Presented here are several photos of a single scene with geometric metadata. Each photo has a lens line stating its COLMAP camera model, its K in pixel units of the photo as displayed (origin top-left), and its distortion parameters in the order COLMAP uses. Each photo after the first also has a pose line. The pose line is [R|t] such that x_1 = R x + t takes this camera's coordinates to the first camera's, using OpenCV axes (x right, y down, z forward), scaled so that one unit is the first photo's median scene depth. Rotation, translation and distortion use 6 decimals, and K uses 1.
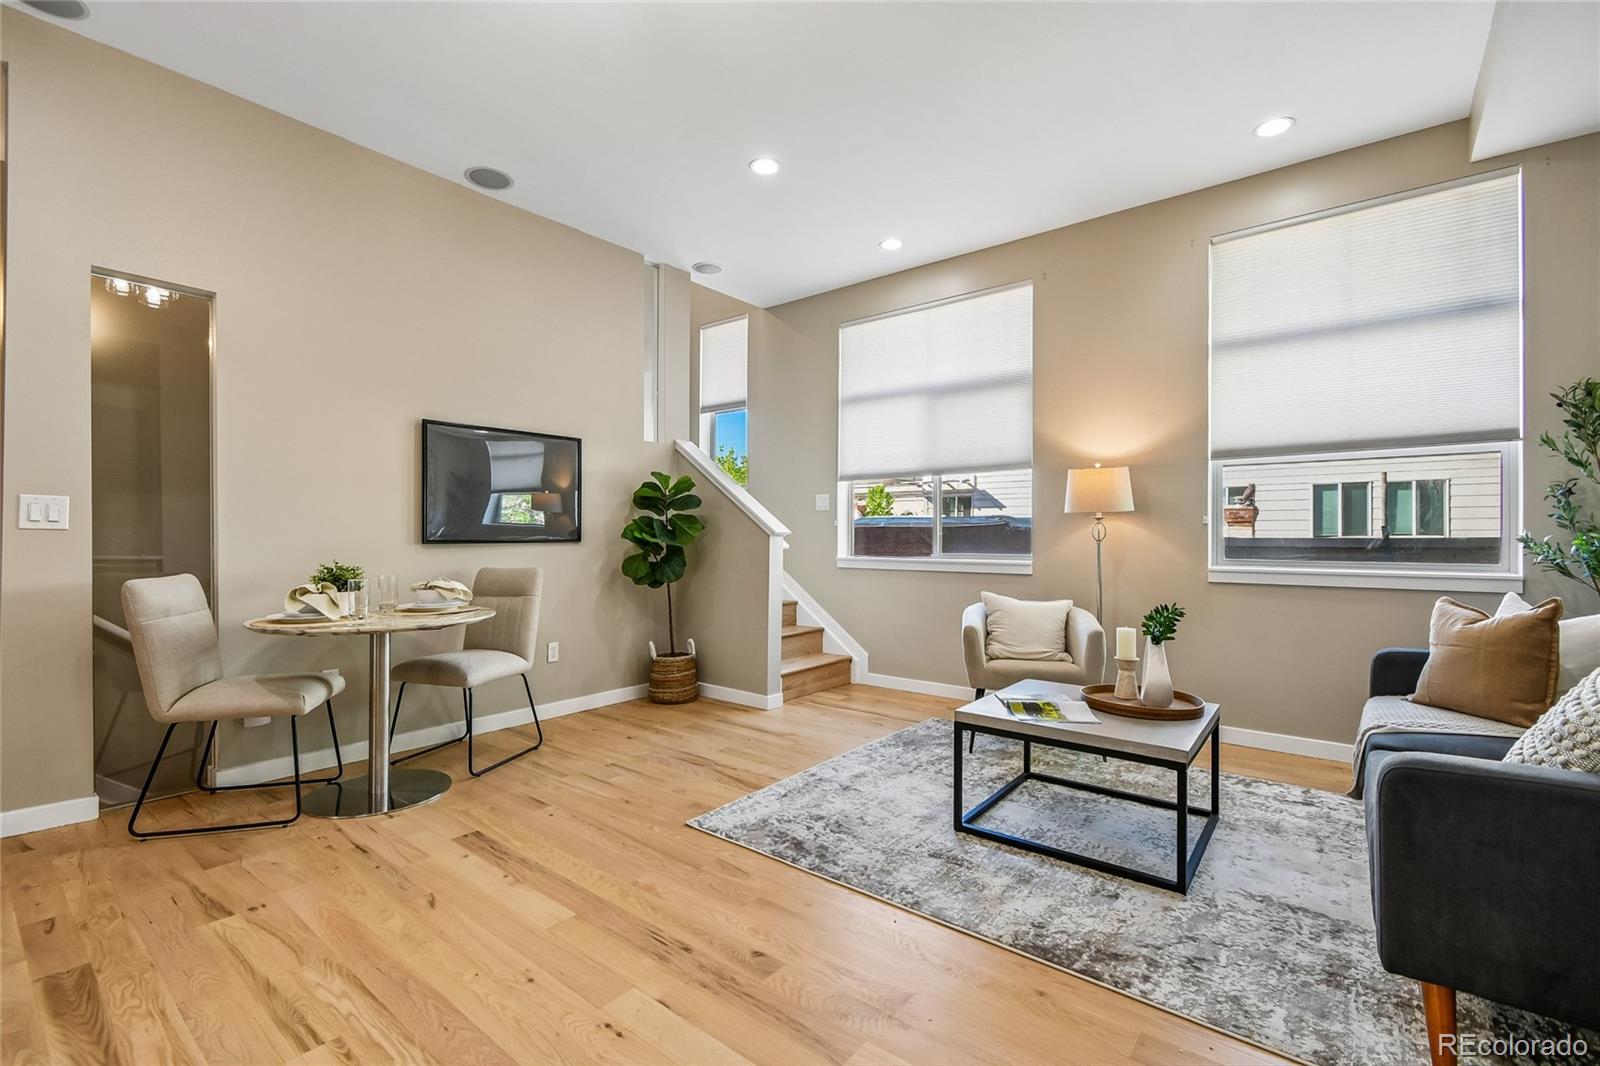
lens RADIAL K [[709.2, 0, 803.3], [0, 709.2, 531.4], [0, 0, 1]] dist [0.004271, 0.000314]
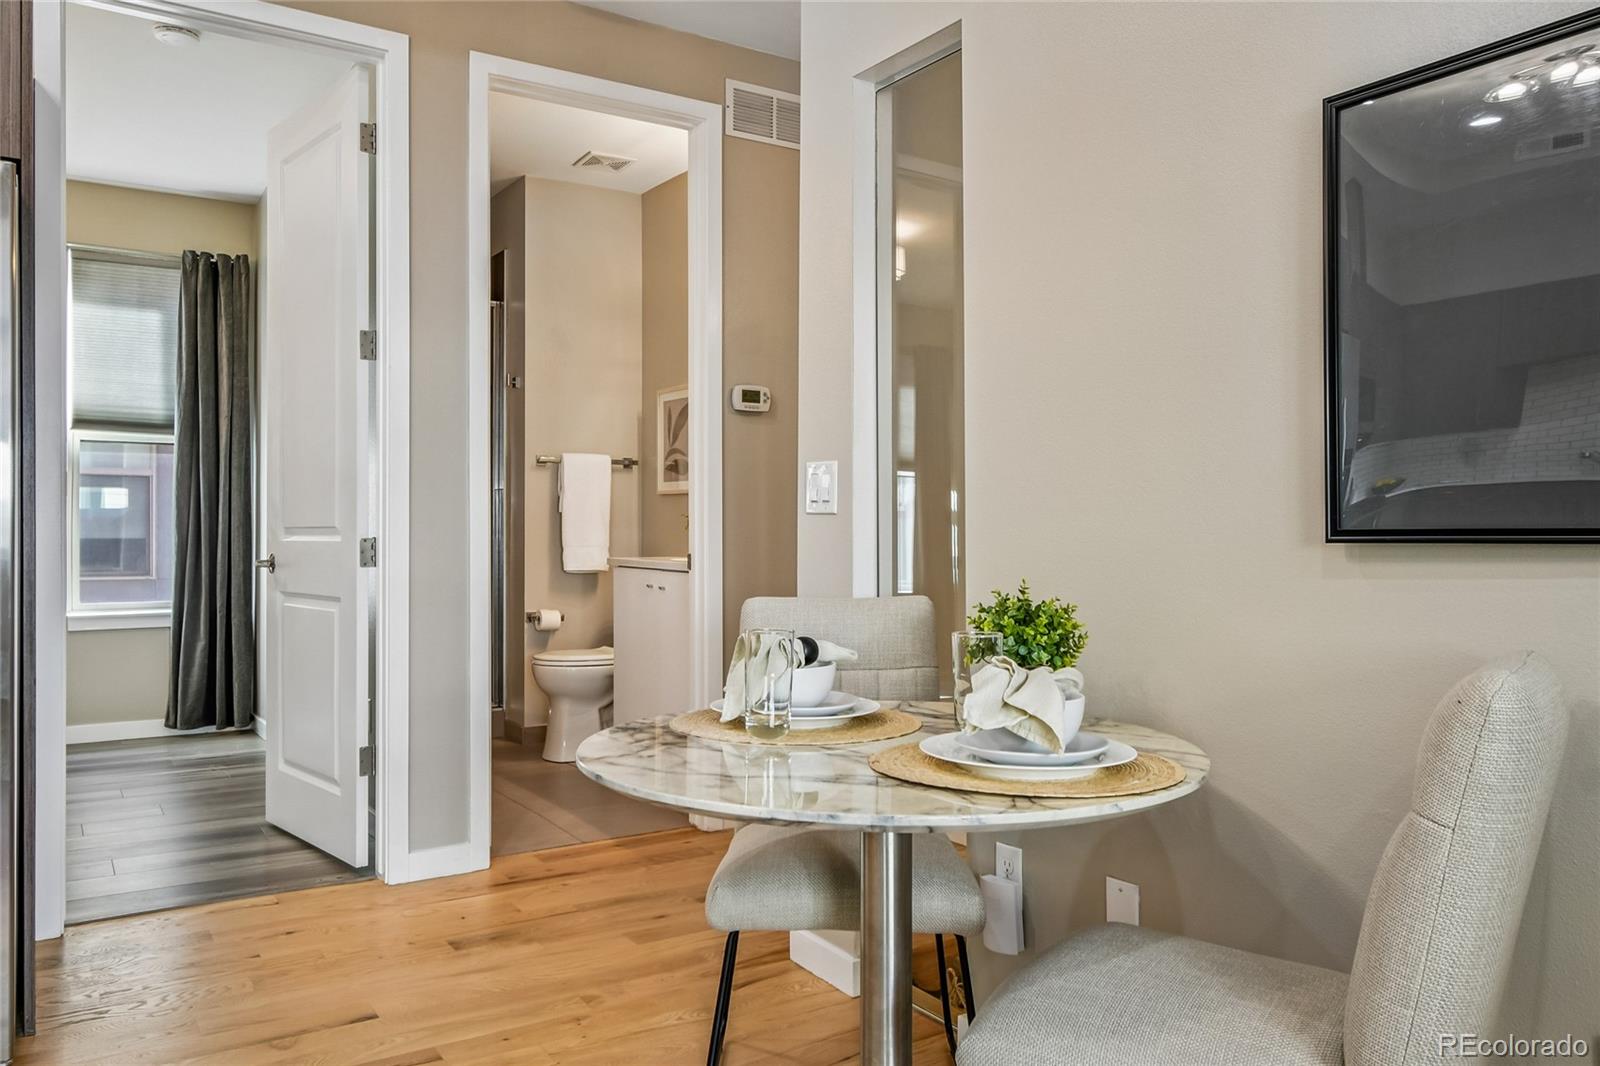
lens RADIAL K [[1171.6, 0, 825.3], [0, 1171.6, 531.2], [0, 0, 1]] dist [-0.011859, 0.004729]
pose [[-0.307450, -0.006893, -0.951539, -0.041703], [0.003153, 0.999961, -0.008263, 0.018308], [0.951559, -0.005541, -0.307416, 1.108426]]
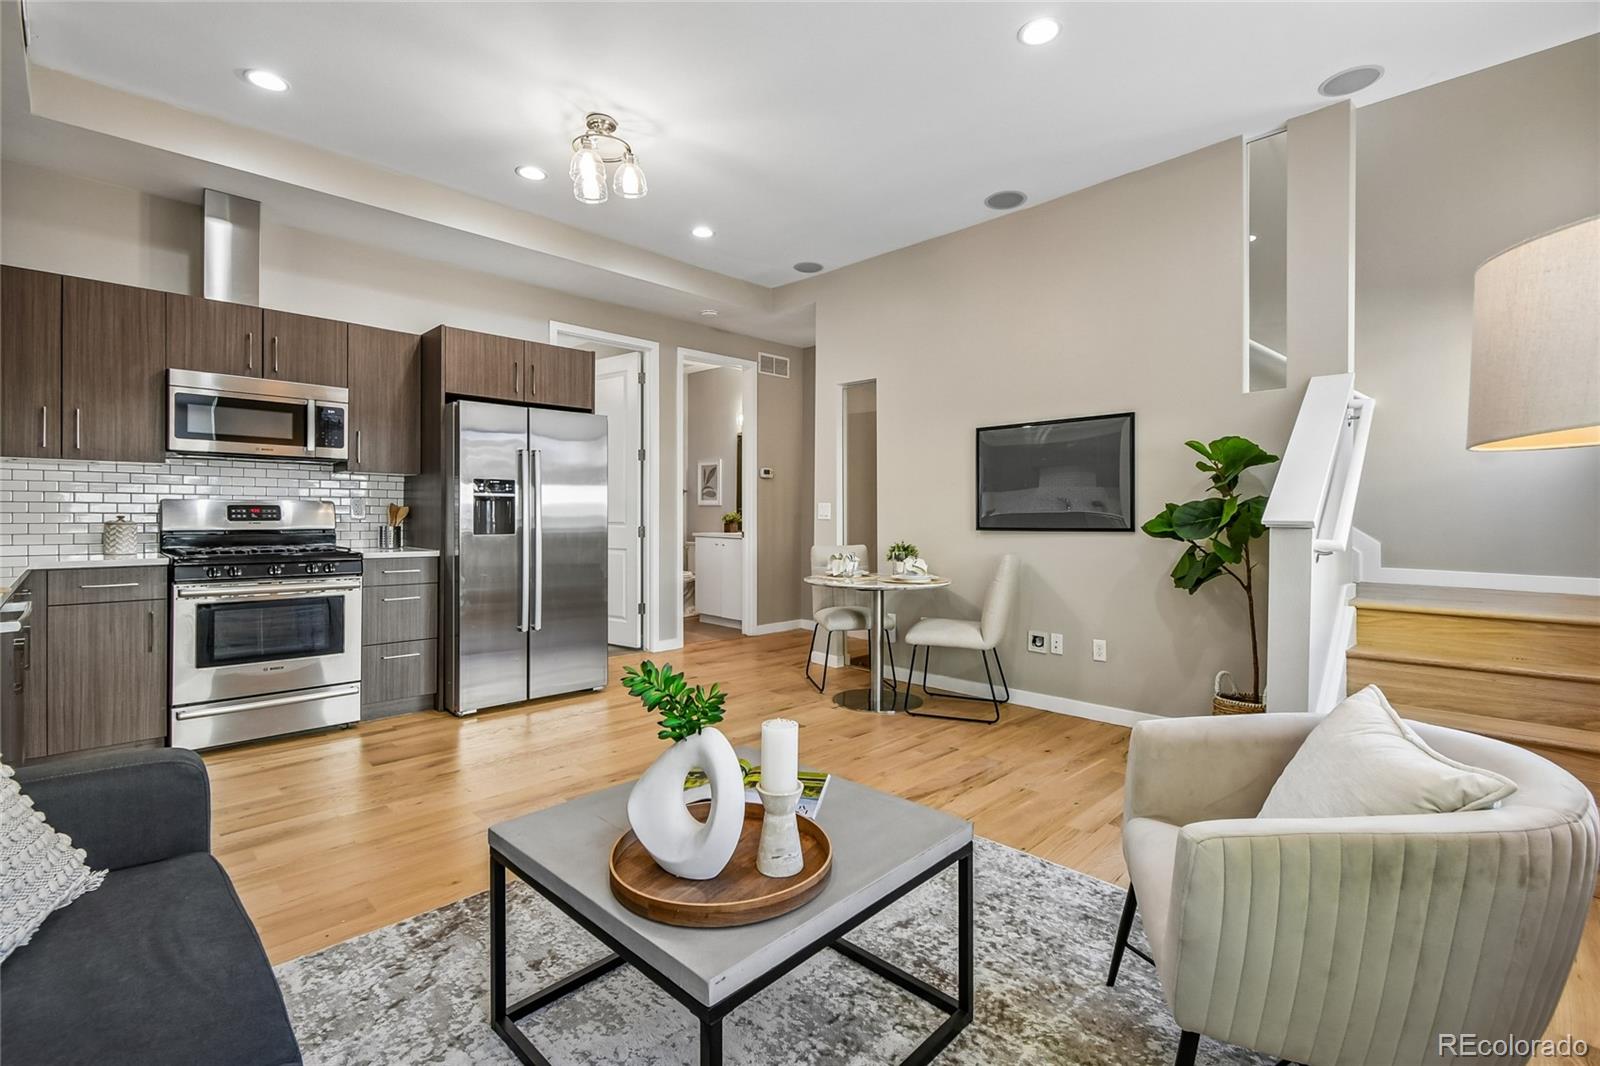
lens RADIAL K [[735.4, 0, 800.4], [0, 735.4, 517.0], [0, 0, 1]] dist [0.003533, 0.000498]
pose [[-0.127850, -0.004054, -0.991785, 0.882436], [0.003476, 0.999984, -0.004535, -0.000827], [0.991787, -0.004027, -0.127834, 1.001692]]
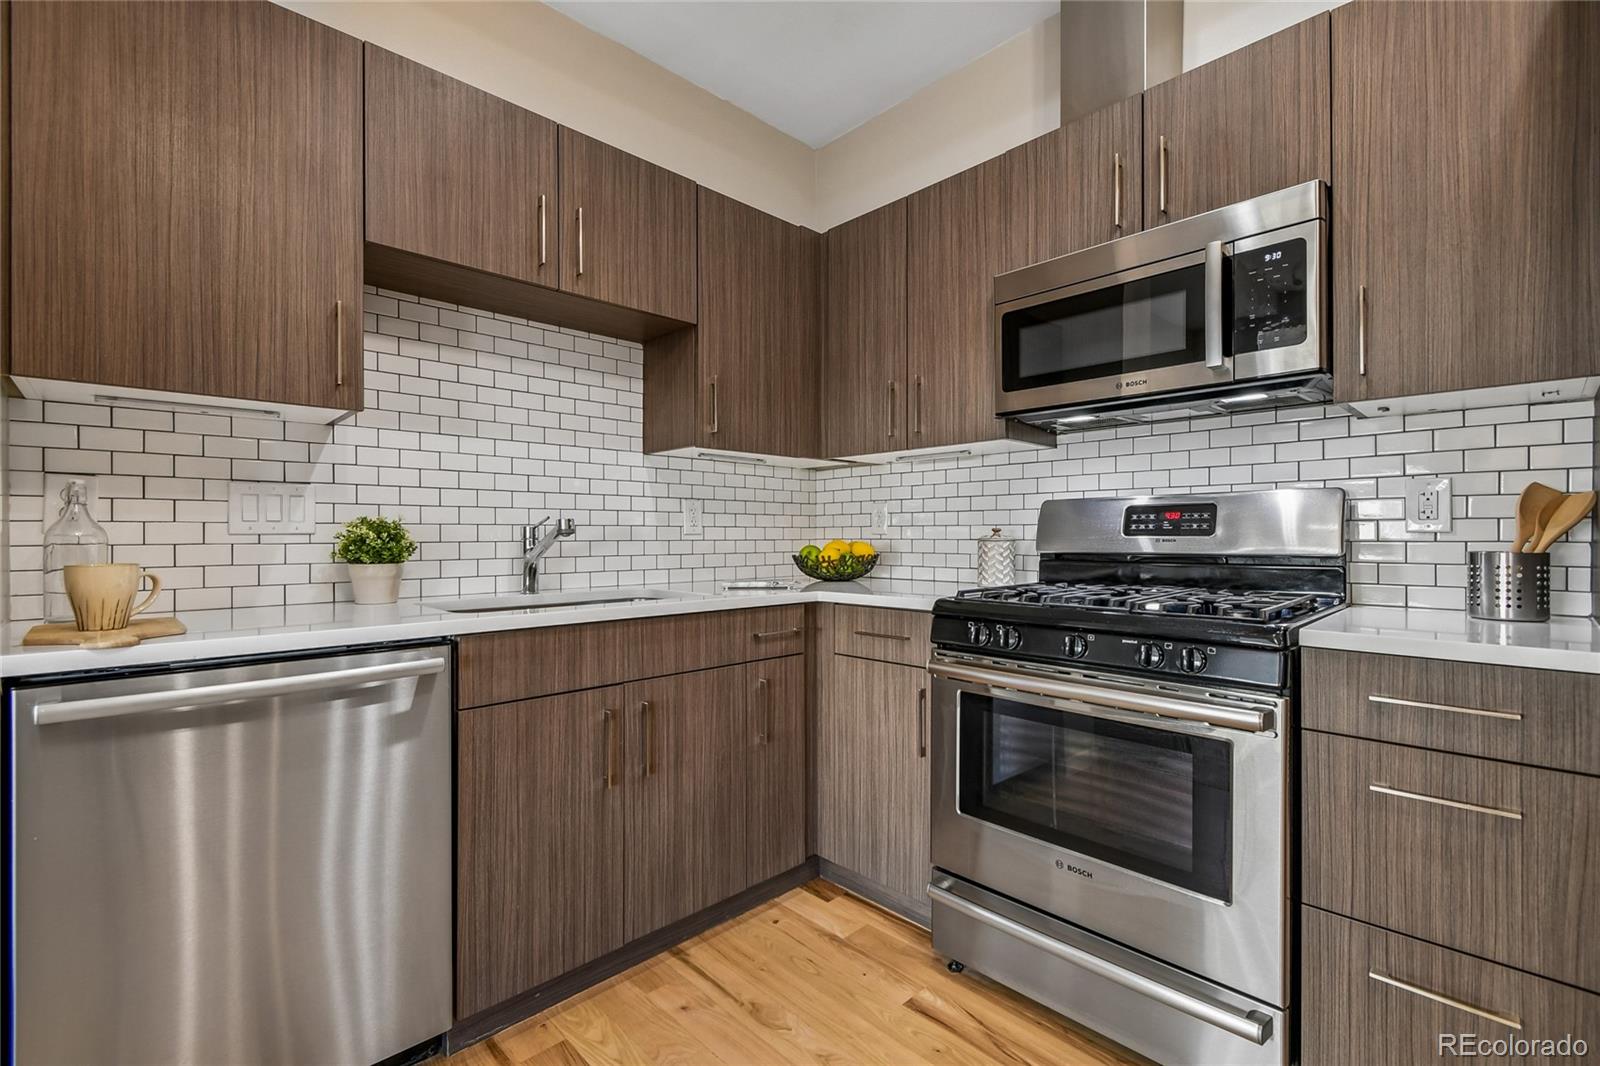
lens RADIAL K [[709.2, 0, 803.3], [0, 709.2, 531.4], [0, 0, 1]] dist [0.004271, 0.000314]
pose [[-0.991924, -0.000941, 0.126830, -0.043412], [-0.002701, 0.999903, -0.013700, 0.002278], [-0.126805, -0.013932, -0.991830, 0.542619]]
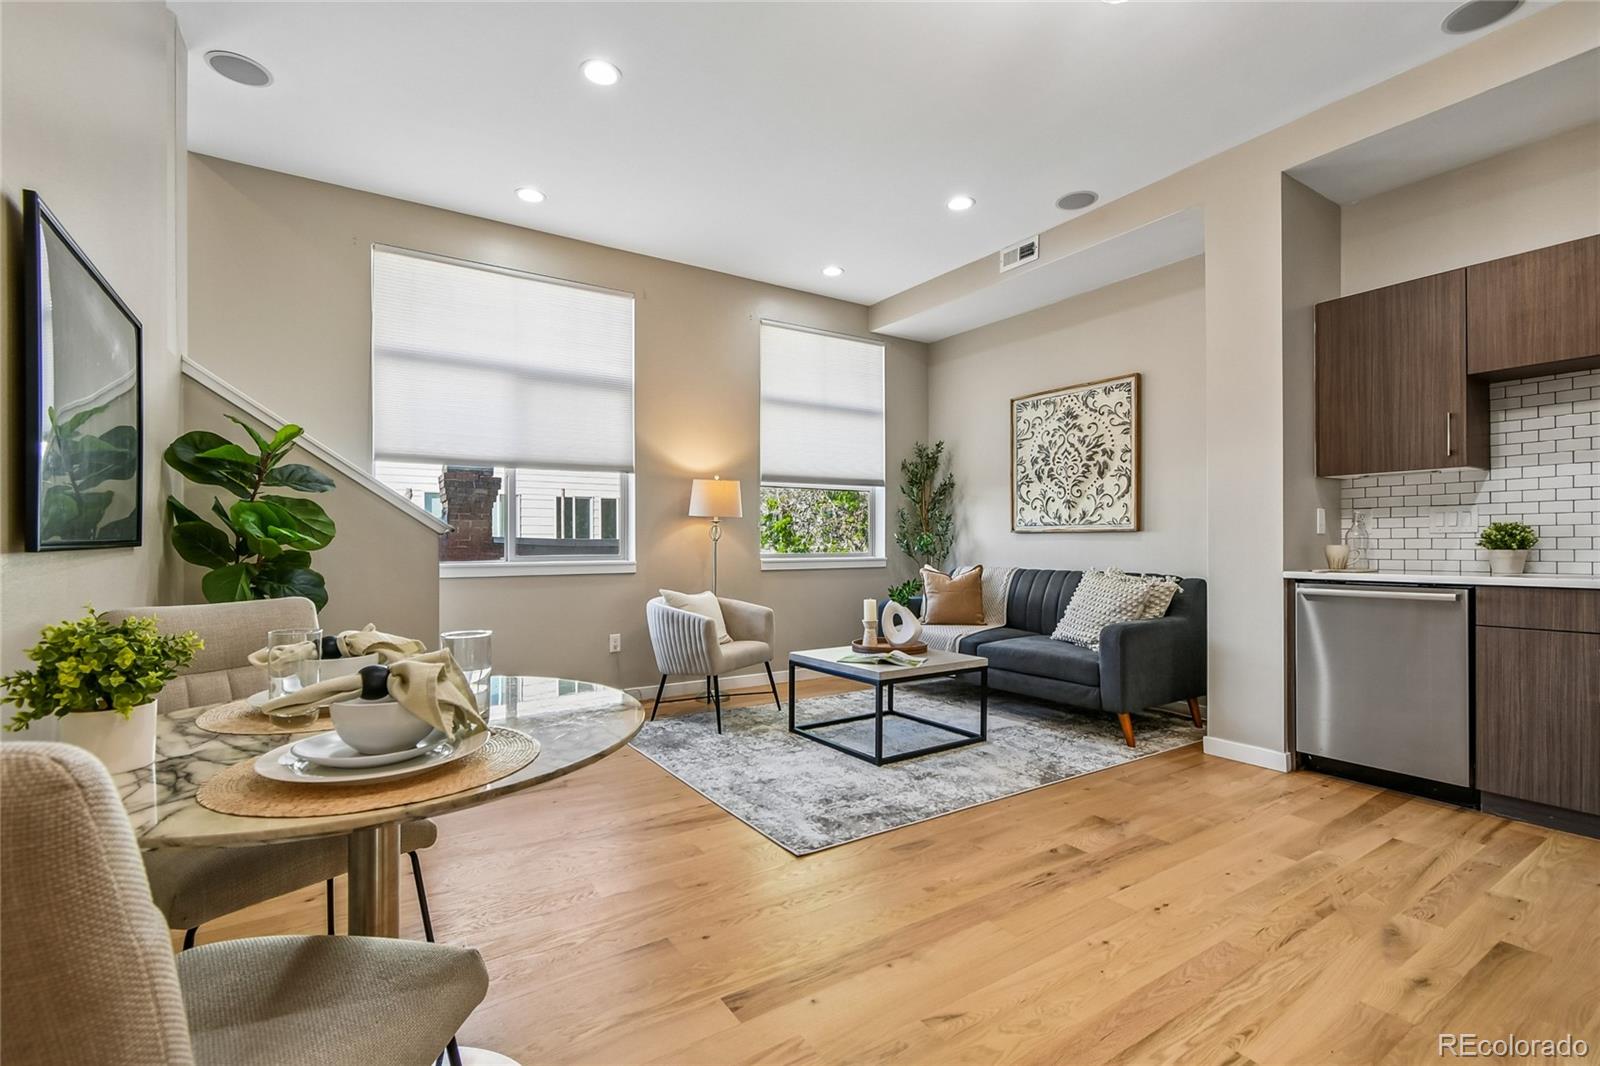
lens RADIAL K [[693.5, 0, 816.1], [0, 693.5, 544.2], [0, 0, 1]] dist [-0.000074, -0.000258]
pose [[0.310398, -0.006302, 0.950586, -0.860332], [-0.005283, 0.999951, 0.008354, 0.011286], [-0.950592, -0.007615, 0.310350, 0.621344]]
